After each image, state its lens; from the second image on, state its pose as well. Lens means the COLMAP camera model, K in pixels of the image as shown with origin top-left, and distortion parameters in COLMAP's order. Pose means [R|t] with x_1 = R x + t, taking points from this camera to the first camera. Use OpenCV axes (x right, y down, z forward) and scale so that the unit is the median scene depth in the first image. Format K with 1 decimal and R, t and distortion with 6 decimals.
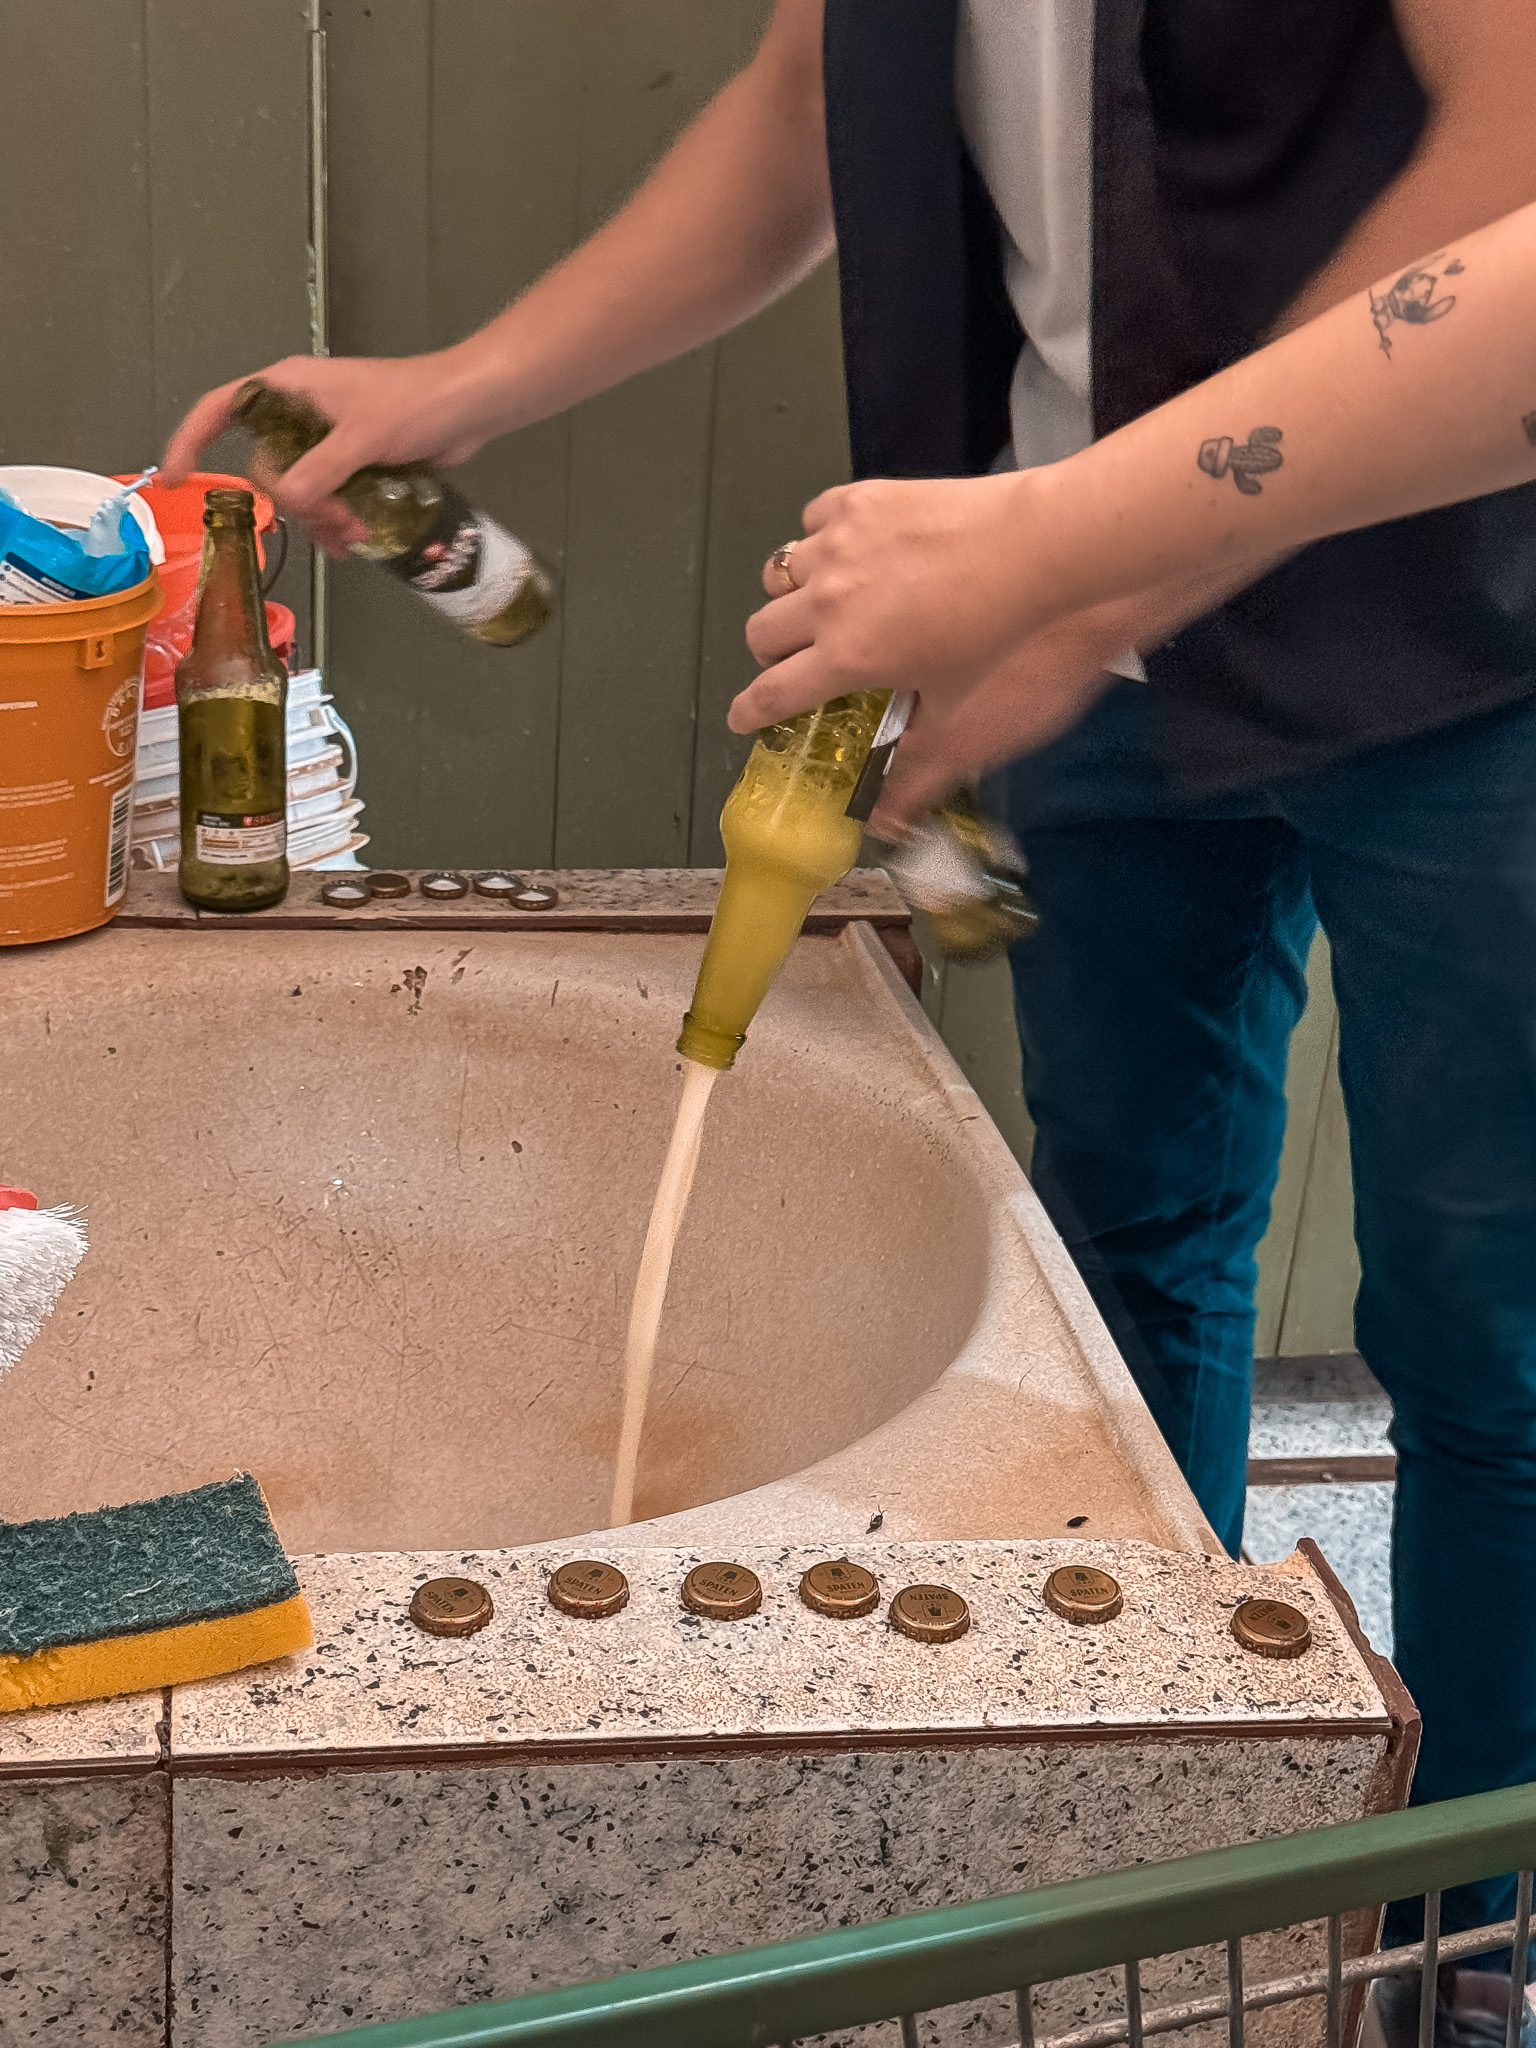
lens RADIAL K [[3092.7, 0, 782.9], [0, 3092.7, 1029.5], [0, 0, 1]] dist [0.154780, -0.165656]
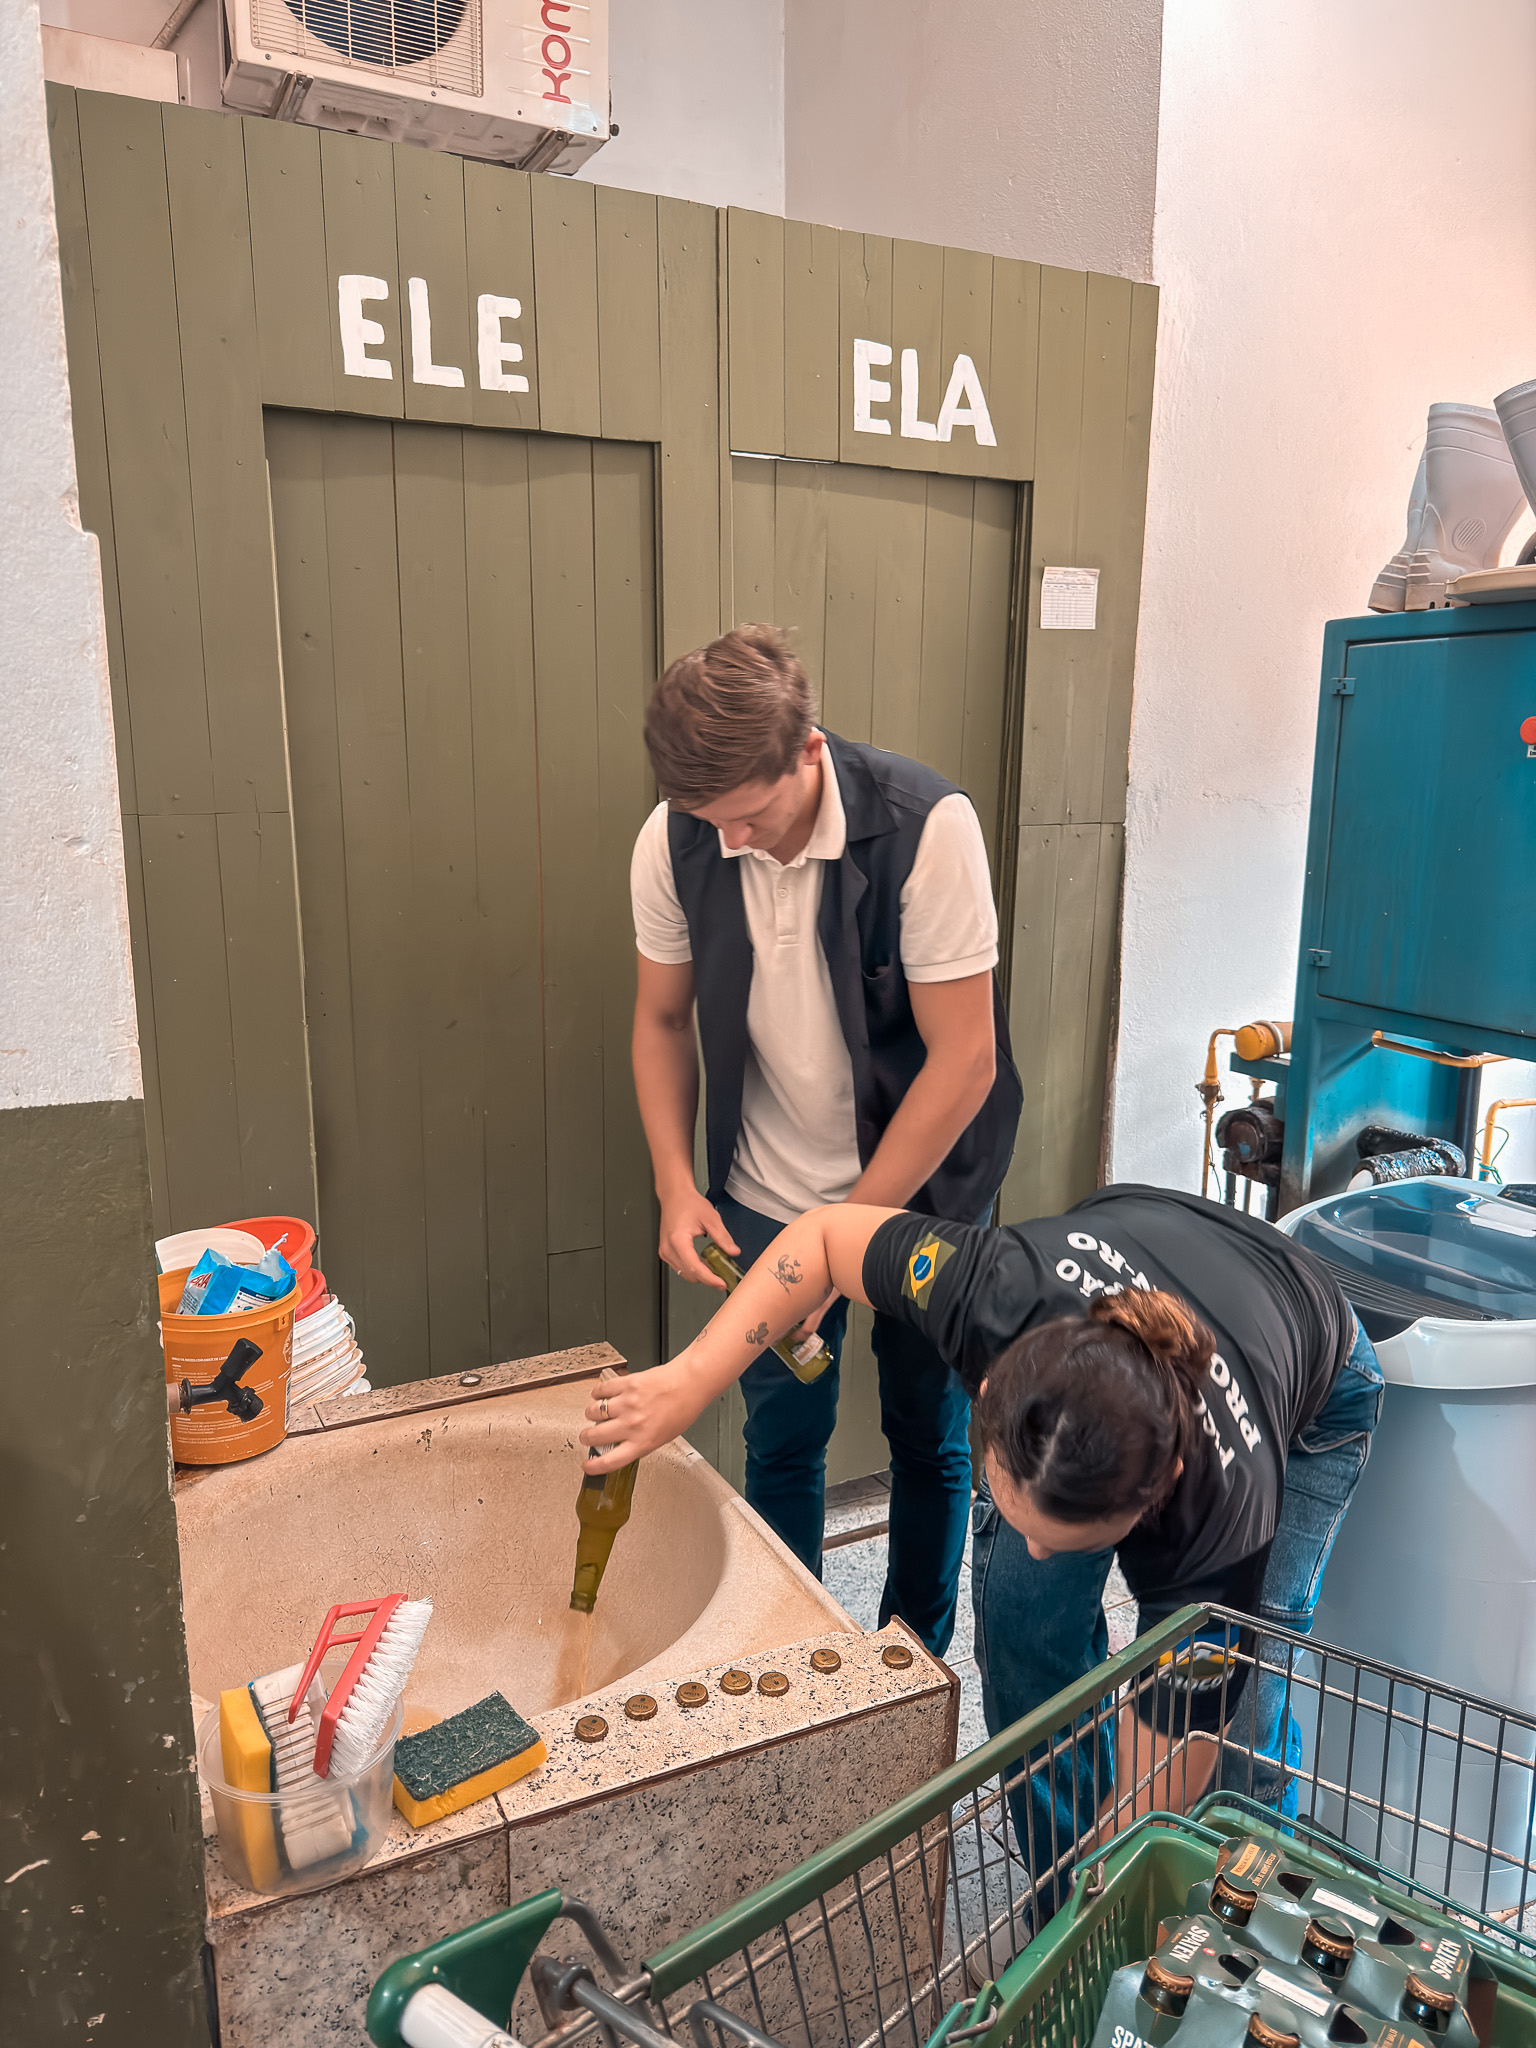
lens RADIAL K [[1428.2, 0, 774.3], [0, 1428.2, 1036.6], [0, 0, 1]] dist [0.004968, -0.003512]
pose [[0.955223, -0.118455, 0.271142, -0.209765], [0.170947, 0.968892, -0.178956, -0.116500], [-0.241509, 0.217294, 0.945757, -0.218676]]
